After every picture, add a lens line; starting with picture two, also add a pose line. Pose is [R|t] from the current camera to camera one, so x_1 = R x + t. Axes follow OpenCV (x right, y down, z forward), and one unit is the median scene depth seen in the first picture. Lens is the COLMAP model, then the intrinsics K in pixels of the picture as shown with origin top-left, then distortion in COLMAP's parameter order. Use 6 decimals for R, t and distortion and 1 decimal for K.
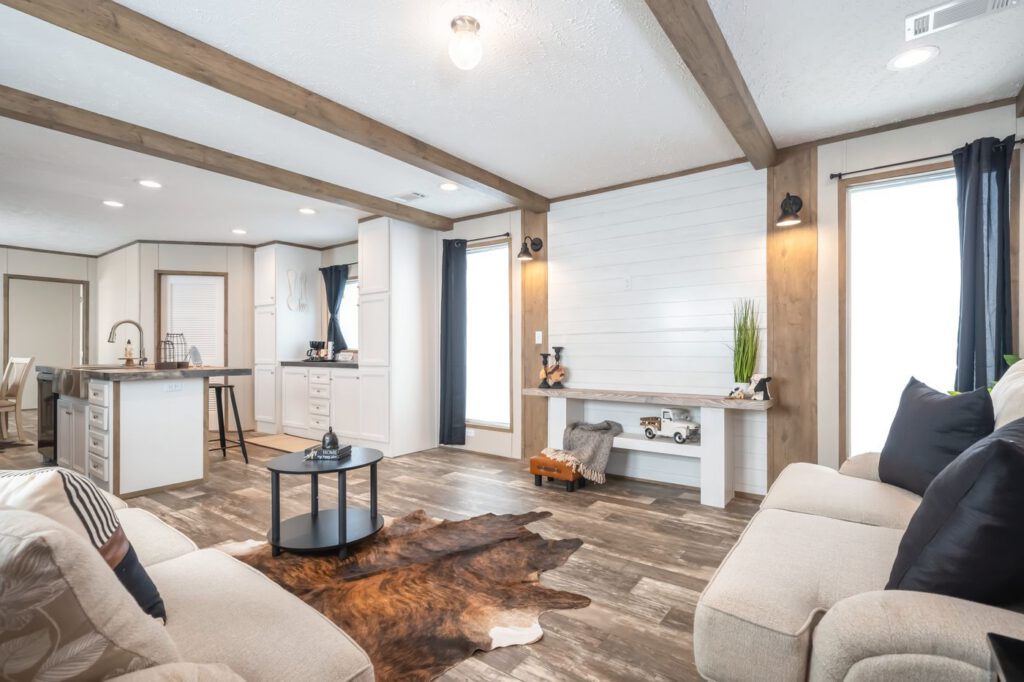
lens RADIAL K [[495.9, 0, 522.2], [0, 495.9, 343.8], [0, 0, 1]] dist [-0.001645, -0.000365]
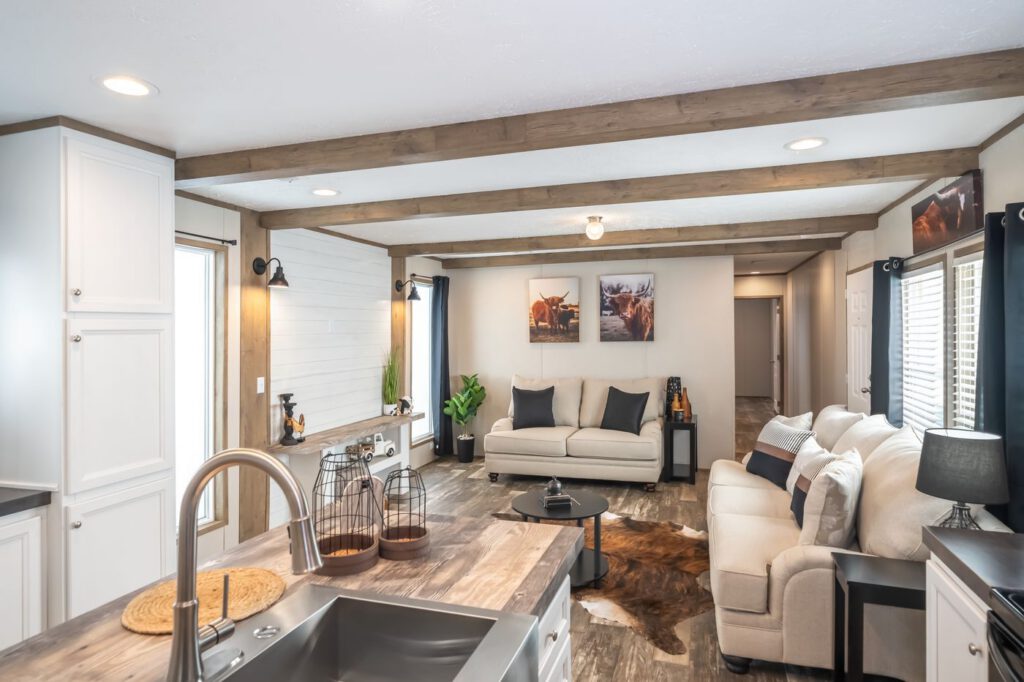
lens RADIAL K [[597.1, 0, 509.7], [0, 597.1, 298.3], [0, 0, 1]] dist [-0.004900, -0.000981]
pose [[-0.299863, 0.061825, 0.951977, -1.476271], [0.007607, 0.998021, -0.062420, -0.130025], [-0.953952, -0.011476, -0.299740, 1.327853]]
